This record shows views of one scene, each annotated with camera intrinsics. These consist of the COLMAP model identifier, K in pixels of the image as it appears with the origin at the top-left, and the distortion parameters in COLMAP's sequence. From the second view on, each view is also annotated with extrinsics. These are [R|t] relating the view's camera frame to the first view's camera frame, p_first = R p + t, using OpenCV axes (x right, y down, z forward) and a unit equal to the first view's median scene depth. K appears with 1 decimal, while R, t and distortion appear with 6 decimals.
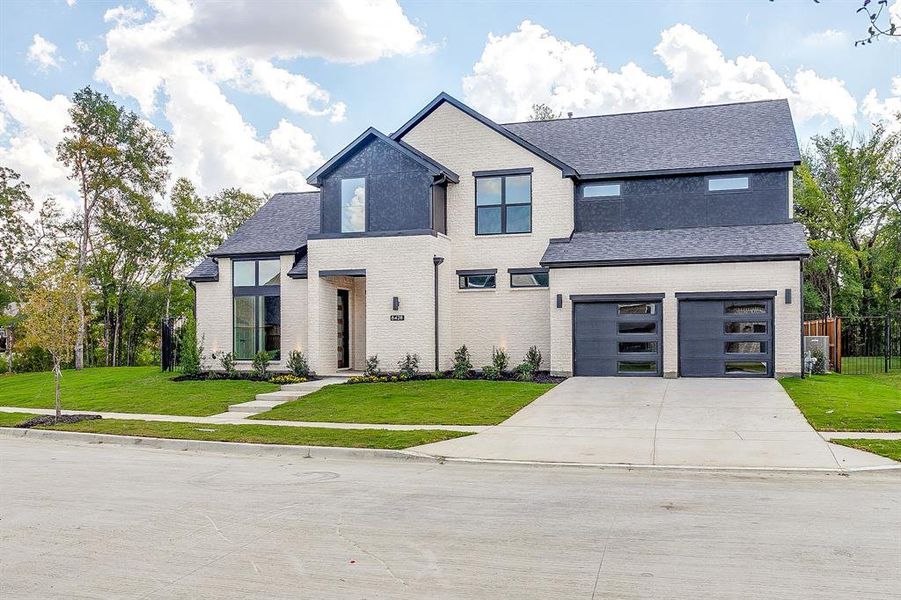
lens RADIAL K [[993.6, 0, 450.5], [0, 993.6, 300.0], [0, 0, 1]] dist [-0.009978, -0.003734]
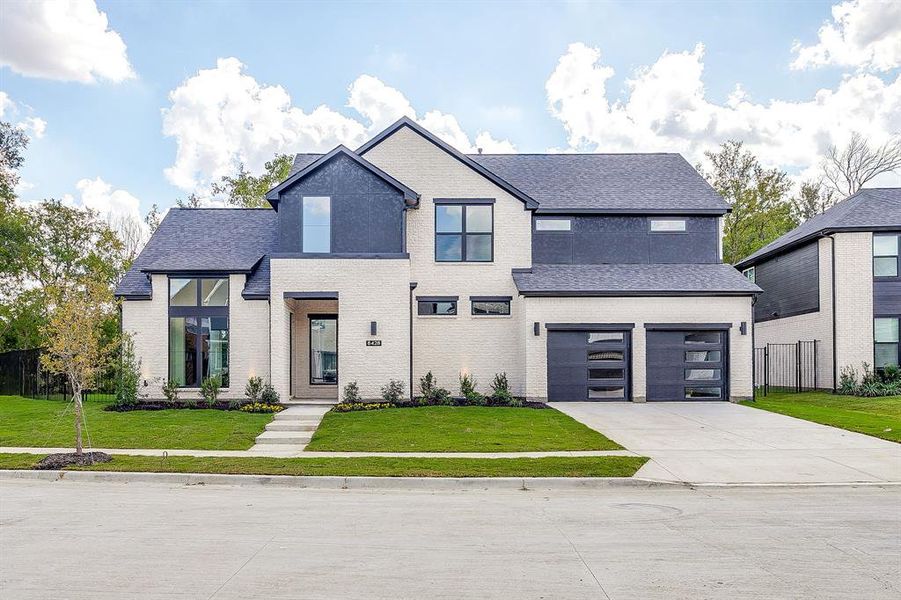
lens RADIAL K [[937.3, 0, 449.3], [0, 937.3, 319.4], [0, 0, 1]] dist [-0.012295, 0.003610]
pose [[0.931287, 0.022664, 0.363582, -0.312632], [-0.018032, 0.999707, -0.016130, 0.008079], [-0.363841, 0.008465, 0.931423, 0.118642]]
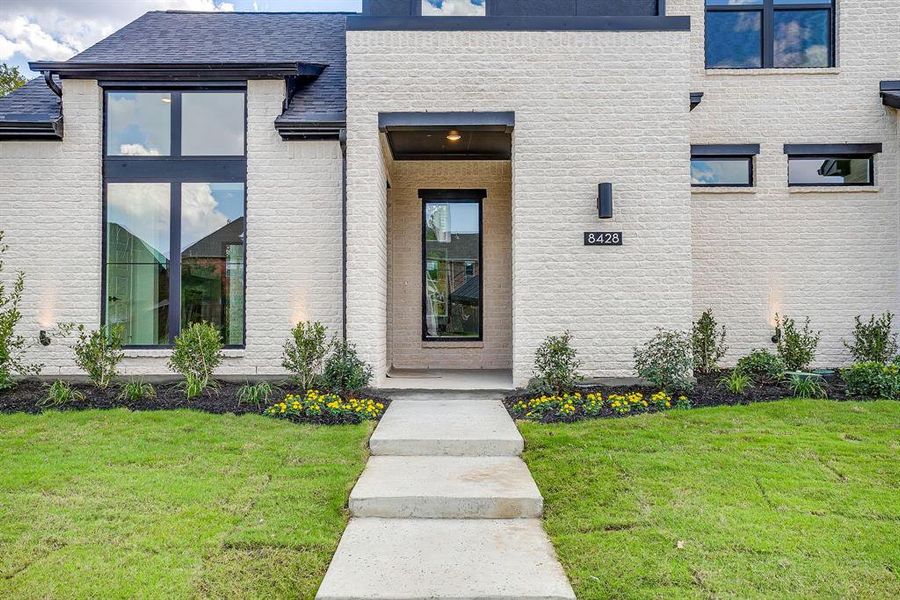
lens RADIAL K [[841.6, 0, 450.9], [0, 841.6, 274.5], [0, 0, 1]] dist [0.008012, 0.008585]
pose [[0.942224, 0.025200, 0.334033, -0.215316], [-0.019354, 0.999596, -0.020819, 0.039342], [-0.334423, 0.013151, 0.942331, 0.697682]]
